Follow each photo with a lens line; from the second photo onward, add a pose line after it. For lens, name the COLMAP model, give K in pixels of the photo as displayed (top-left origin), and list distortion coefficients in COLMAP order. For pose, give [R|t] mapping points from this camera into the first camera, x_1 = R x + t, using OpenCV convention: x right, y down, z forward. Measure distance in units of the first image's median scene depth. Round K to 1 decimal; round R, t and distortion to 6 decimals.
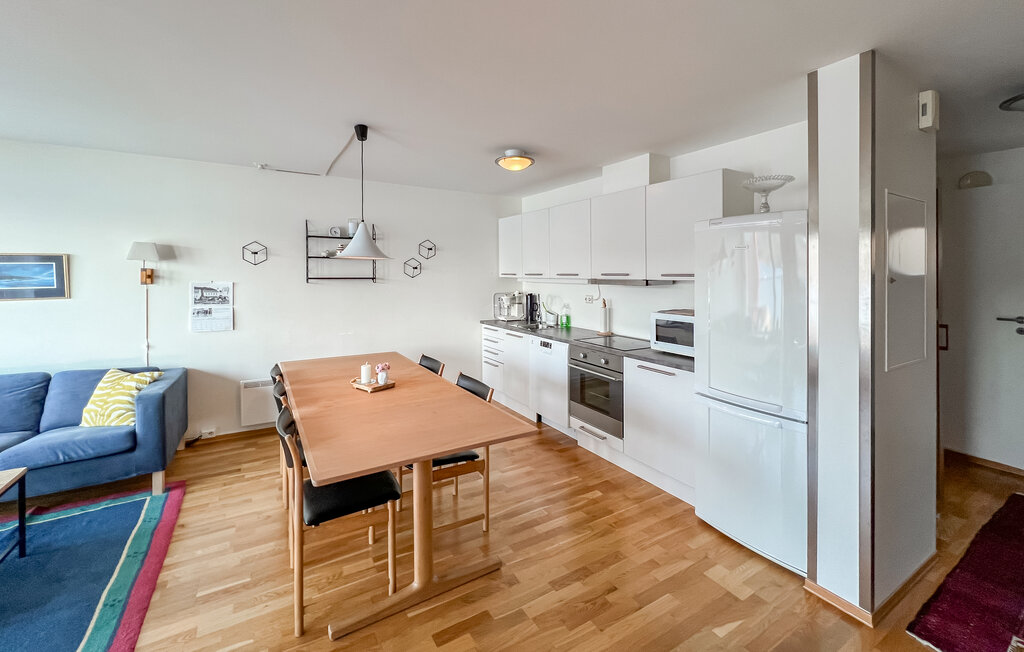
lens RADIAL K [[425.0, 0, 489.7], [0, 425.0, 275.4], [0, 0, 1]] dist [-0.000577, 0.000720]
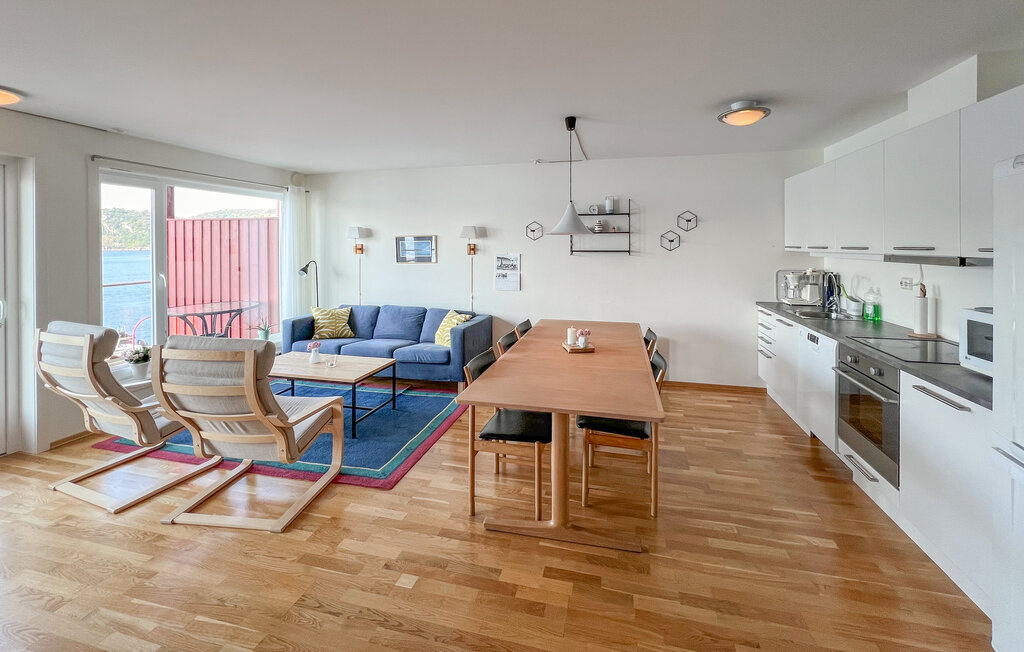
lens RADIAL K [[419.6, 0, 506.6], [0, 419.6, 248.6], [0, 0, 1]] dist [-0.000033, 0.000370]
pose [[0.709312, 0.001589, -0.704892, 0.319830], [0.001524, 0.999992, 0.003788, -0.005523], [0.704893, -0.003761, 0.709304, 0.072515]]
